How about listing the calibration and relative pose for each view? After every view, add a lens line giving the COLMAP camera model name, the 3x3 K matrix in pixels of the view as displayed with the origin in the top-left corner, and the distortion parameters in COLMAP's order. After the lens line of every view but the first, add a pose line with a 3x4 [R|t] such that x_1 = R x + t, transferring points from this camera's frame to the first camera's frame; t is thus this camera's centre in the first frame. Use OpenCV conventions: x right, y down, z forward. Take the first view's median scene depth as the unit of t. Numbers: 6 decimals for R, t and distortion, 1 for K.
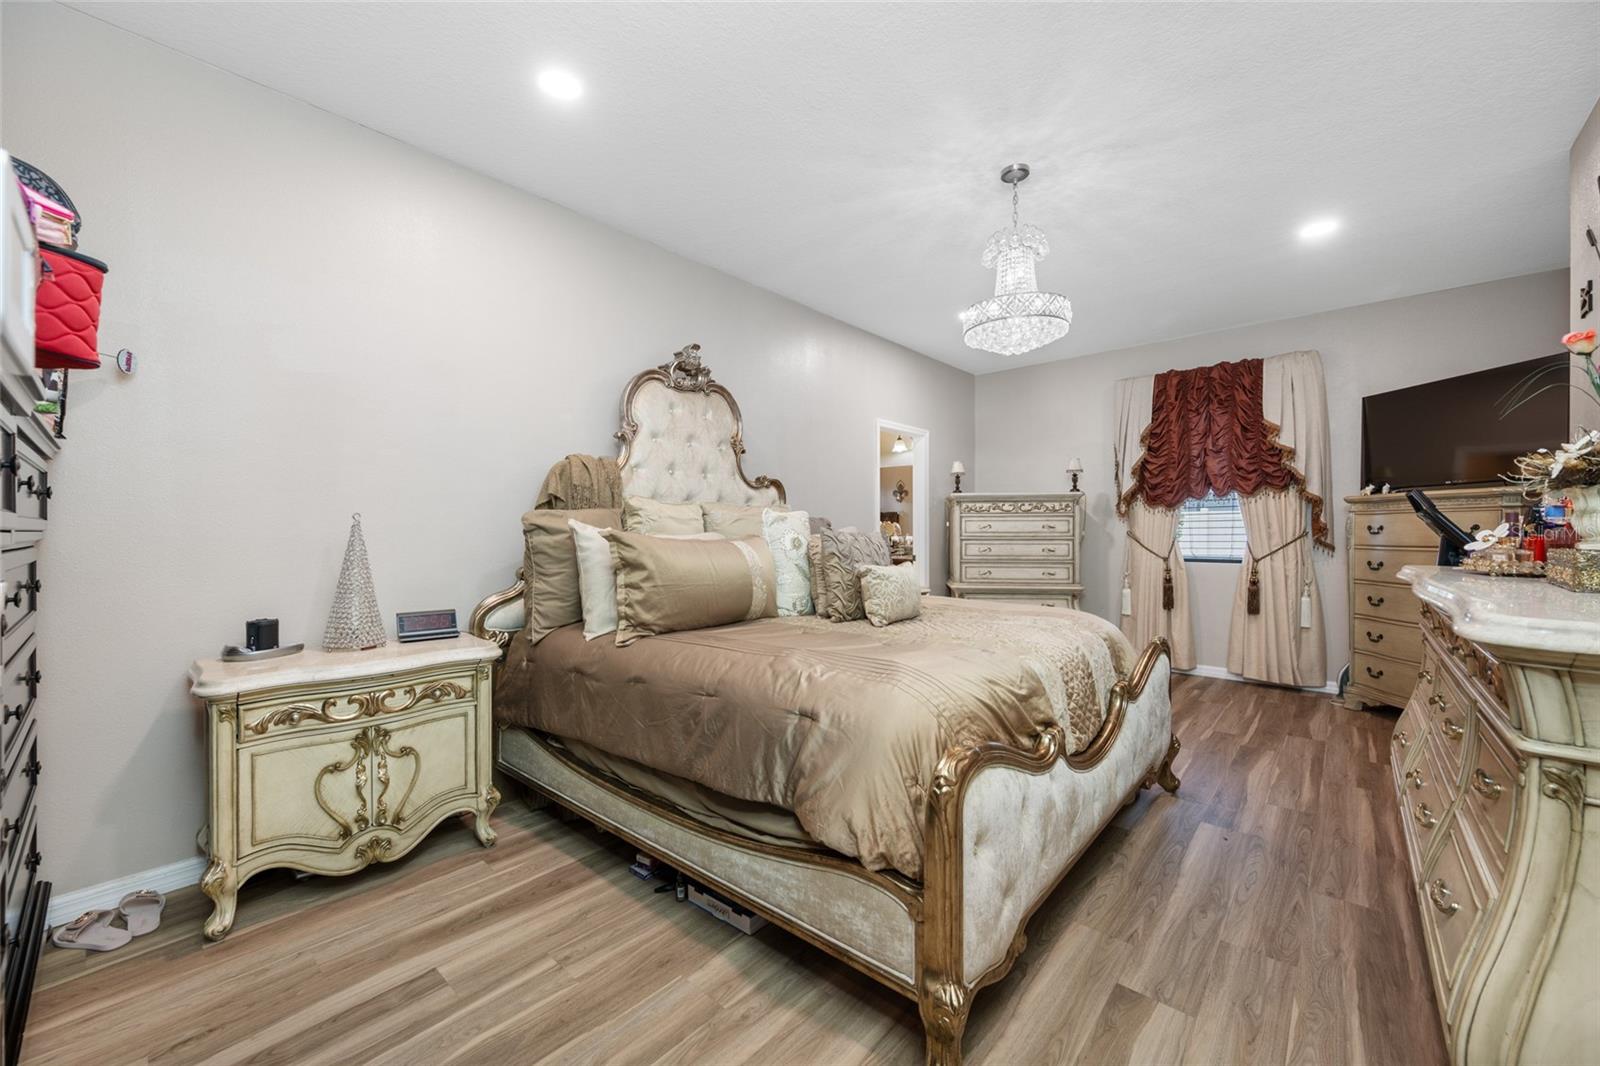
lens RADIAL K [[615.8, 0, 774.3], [0, 615.8, 570.4], [0, 0, 1]] dist [-0.041108, -0.000009]
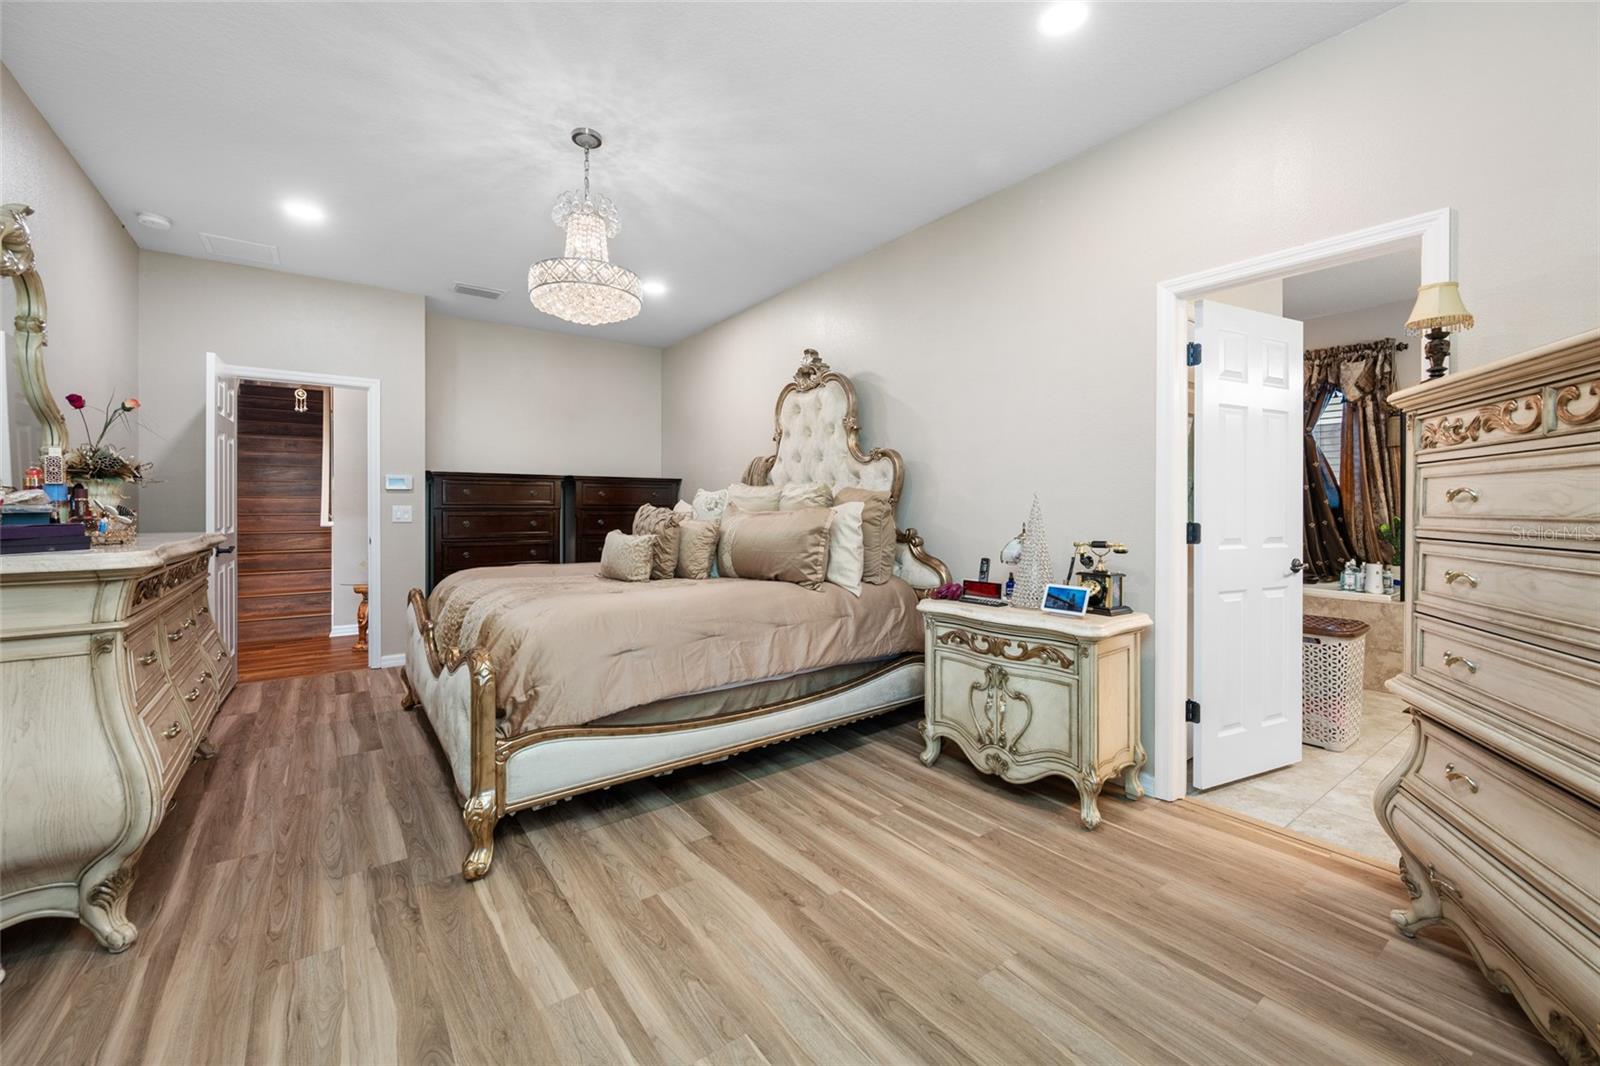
lens RADIAL K [[642.0, 0, 800.0], [0, 642.0, 533.0], [0, 0, 1]] dist [-0.000237, -0.000047]
pose [[-0.181914, 0.015396, -0.983194, 0.791746], [-0.043942, 0.998751, 0.023770, -0.033853], [0.982332, 0.047528, -0.181010, 0.897259]]
